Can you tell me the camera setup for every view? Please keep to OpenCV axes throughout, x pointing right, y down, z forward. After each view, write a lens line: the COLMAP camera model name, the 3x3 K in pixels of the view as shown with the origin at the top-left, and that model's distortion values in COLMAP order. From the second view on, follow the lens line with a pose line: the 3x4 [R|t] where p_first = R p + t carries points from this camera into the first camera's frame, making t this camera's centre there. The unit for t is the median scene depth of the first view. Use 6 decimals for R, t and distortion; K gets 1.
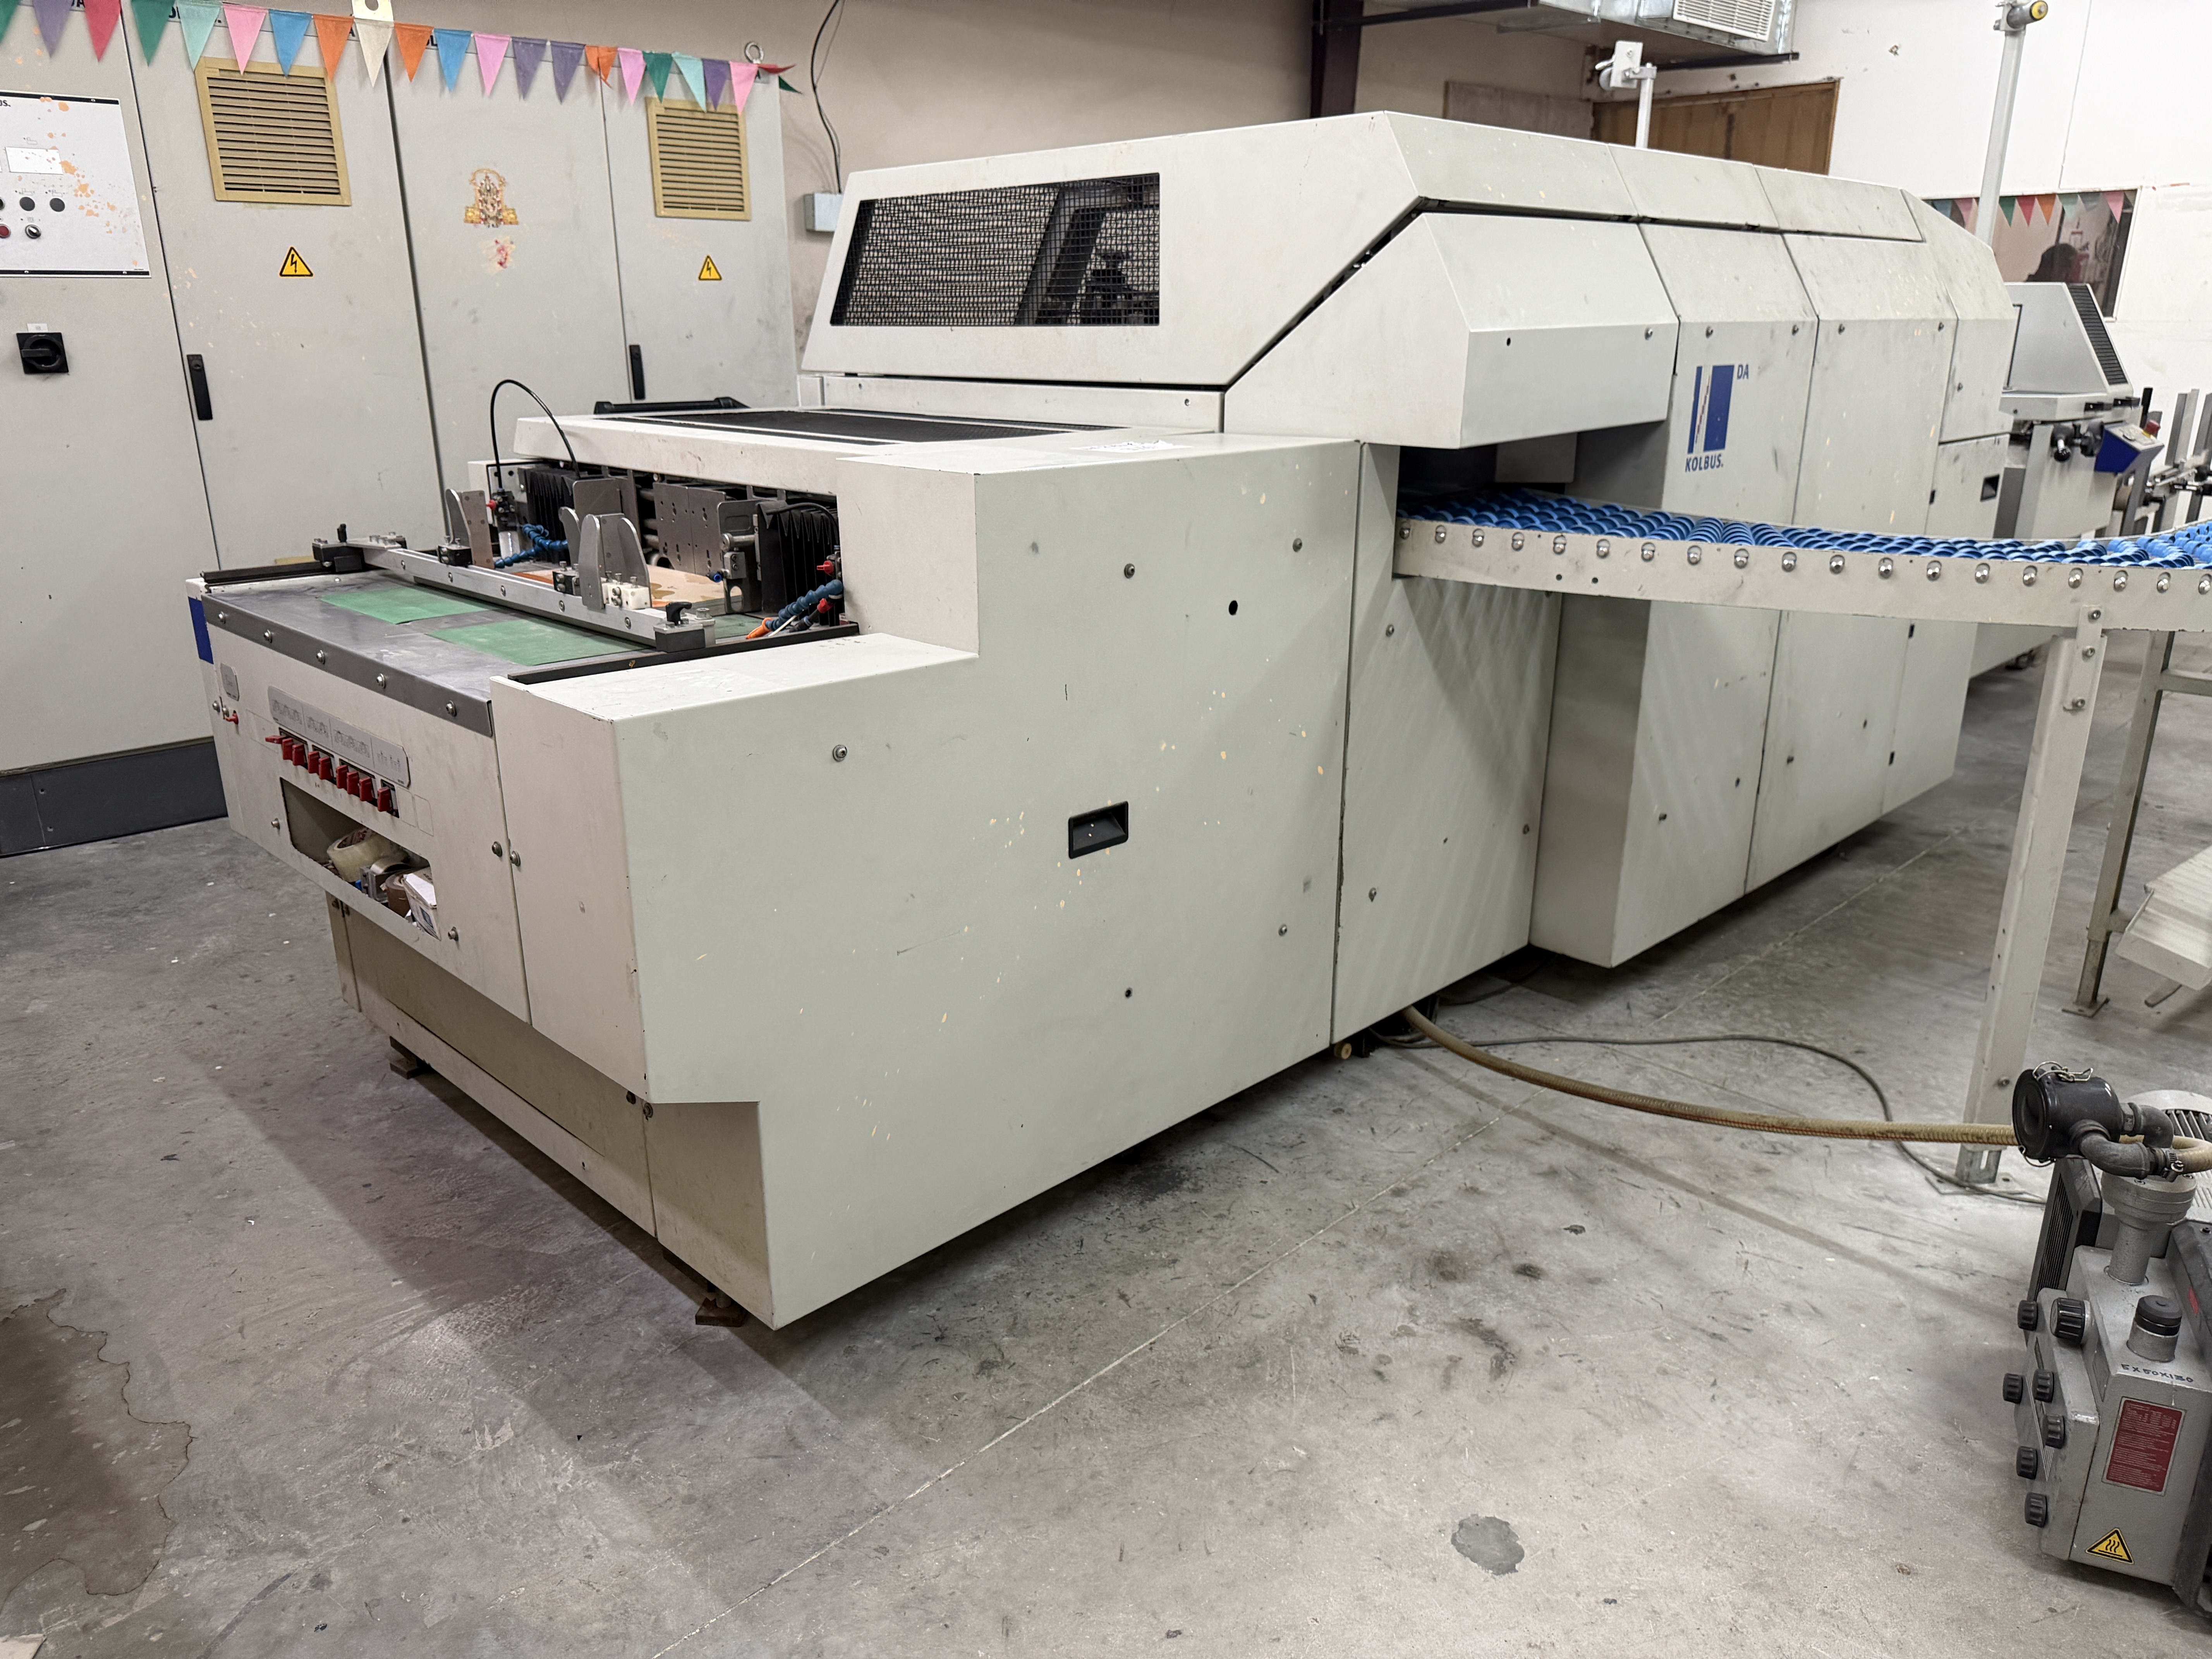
lens RADIAL K [[1560.5, 0, 1104.9], [0, 1560.5, 834.7], [0, 0, 1]] dist [0.004965, -0.009457]
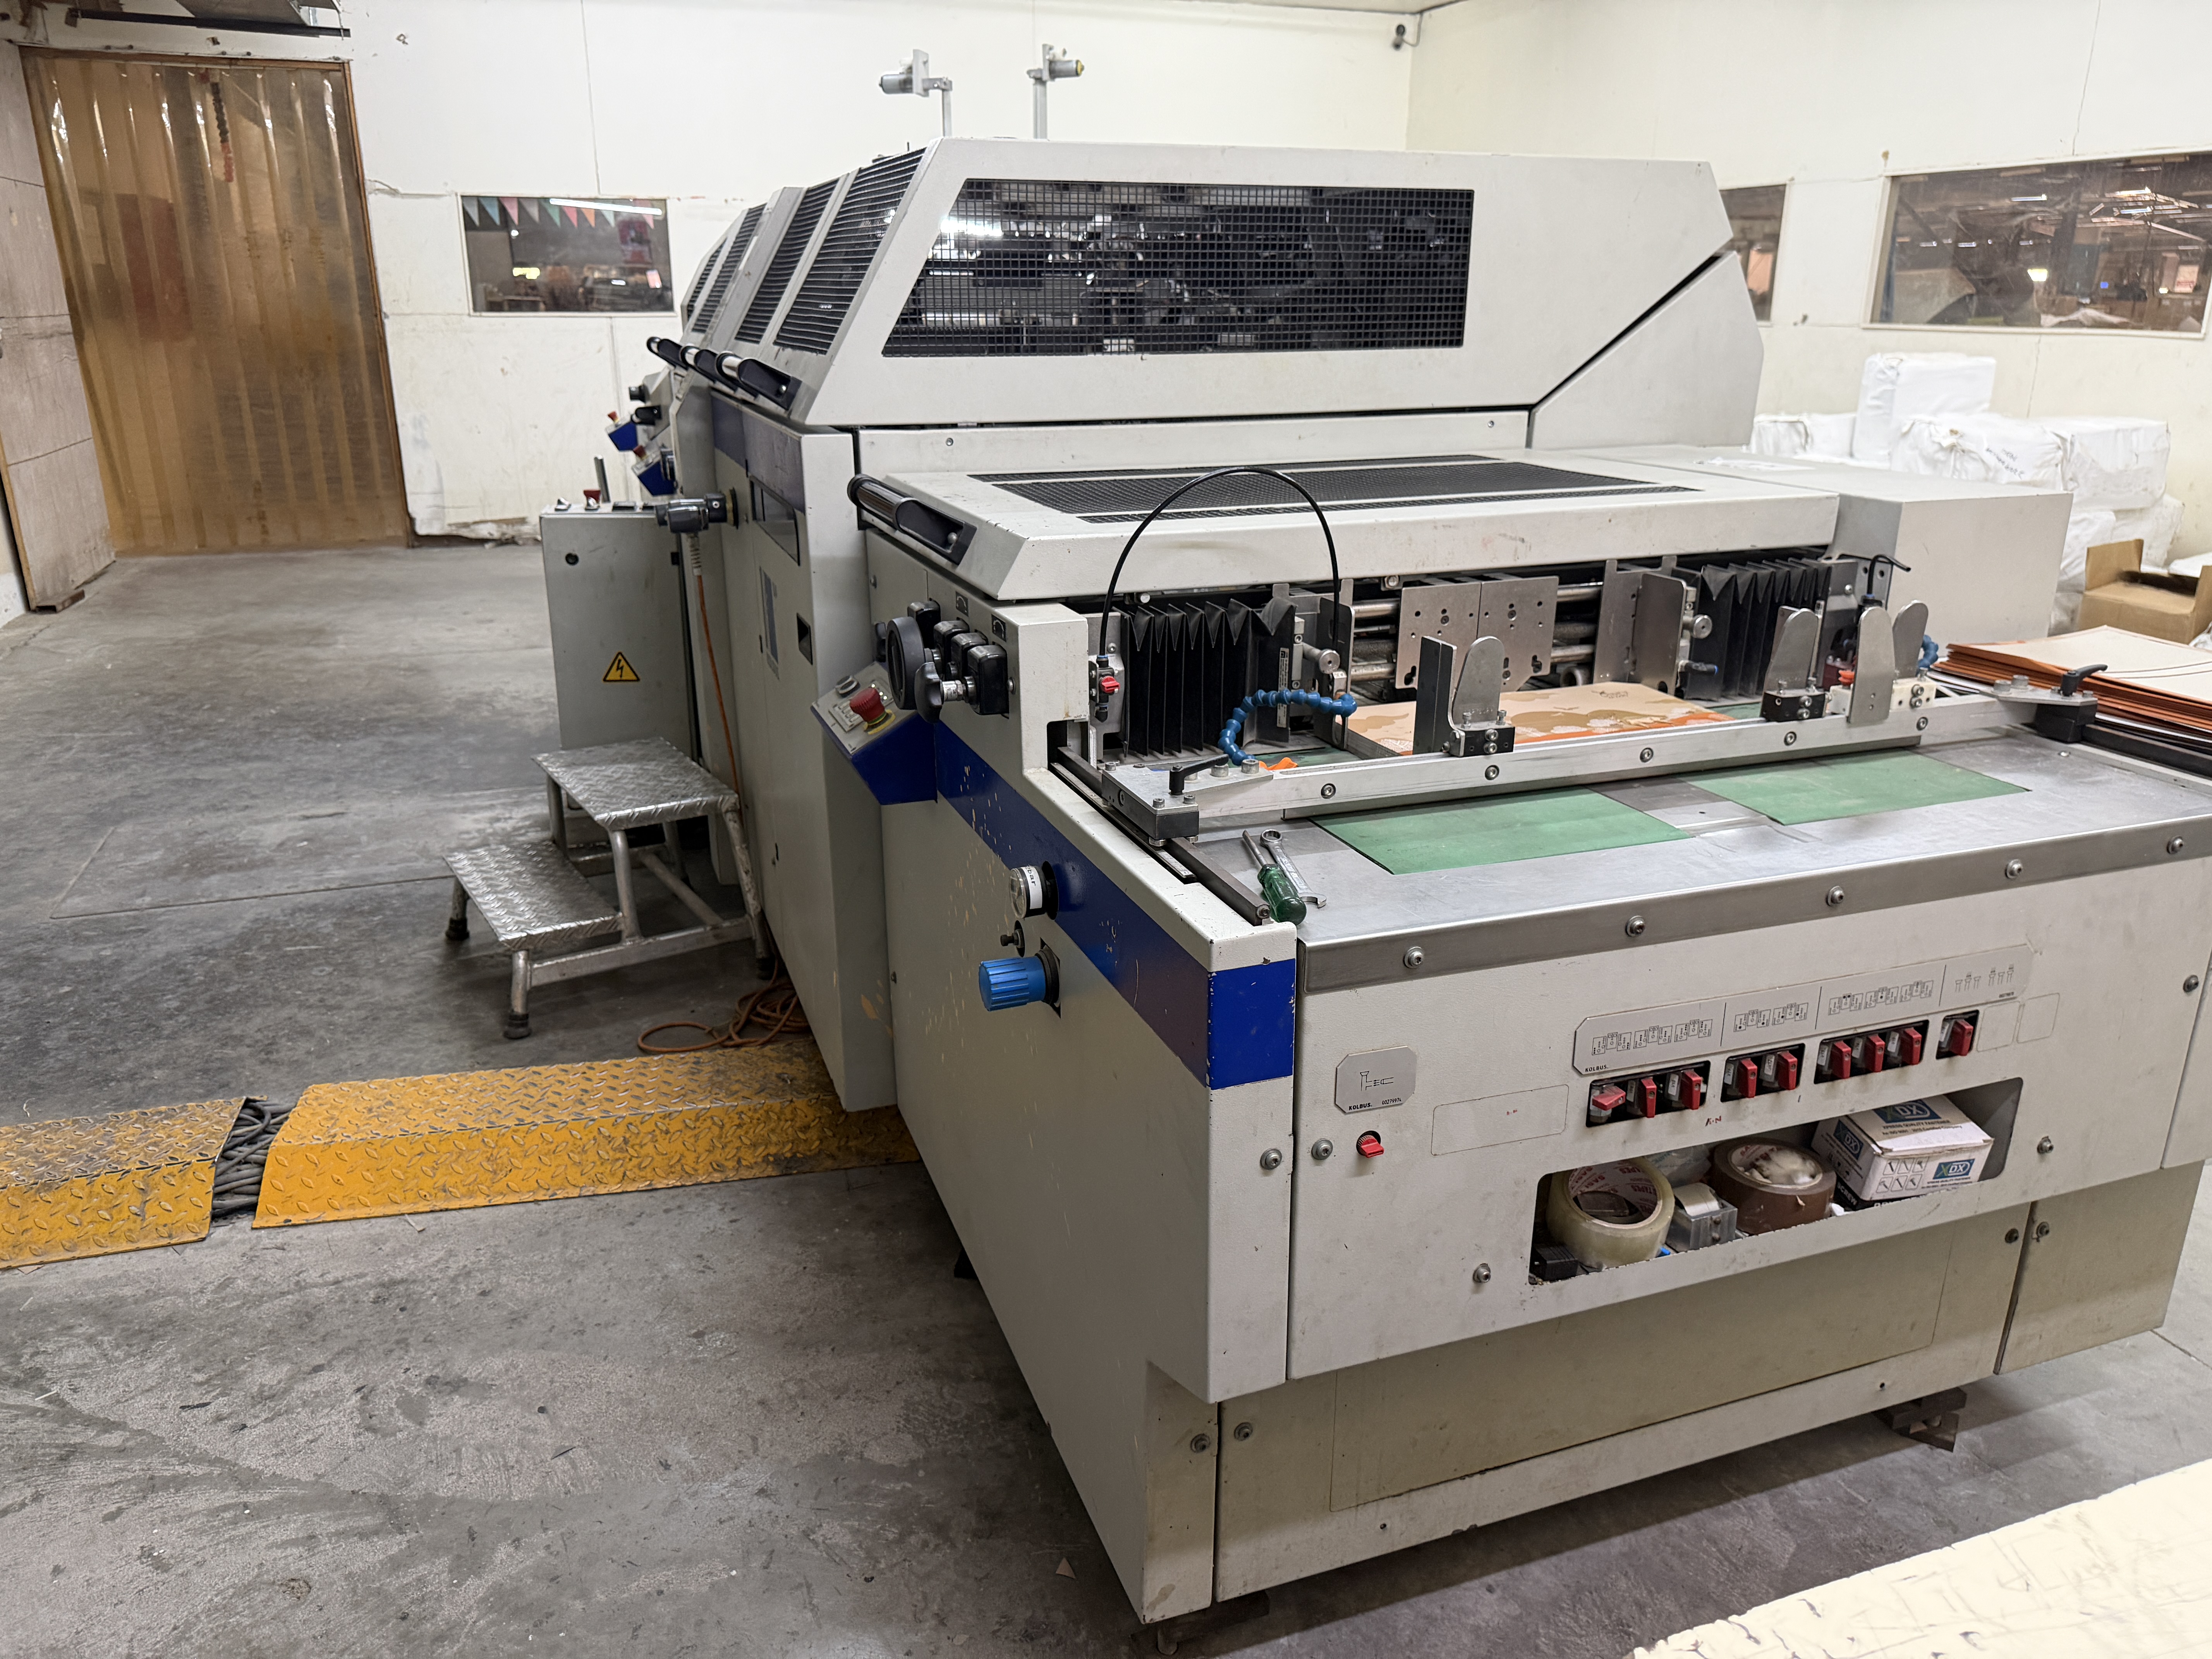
lens RADIAL K [[1560.5, 0, 1104.9], [0, 1560.5, 834.7], [0, 0, 1]] dist [0.004965, -0.009457]
pose [[0.419721, -0.294780, 0.858451, -1.009096], [0.287415, 0.940287, 0.182356, -0.295298], [-0.860945, 0.170193, 0.479382, 0.815689]]
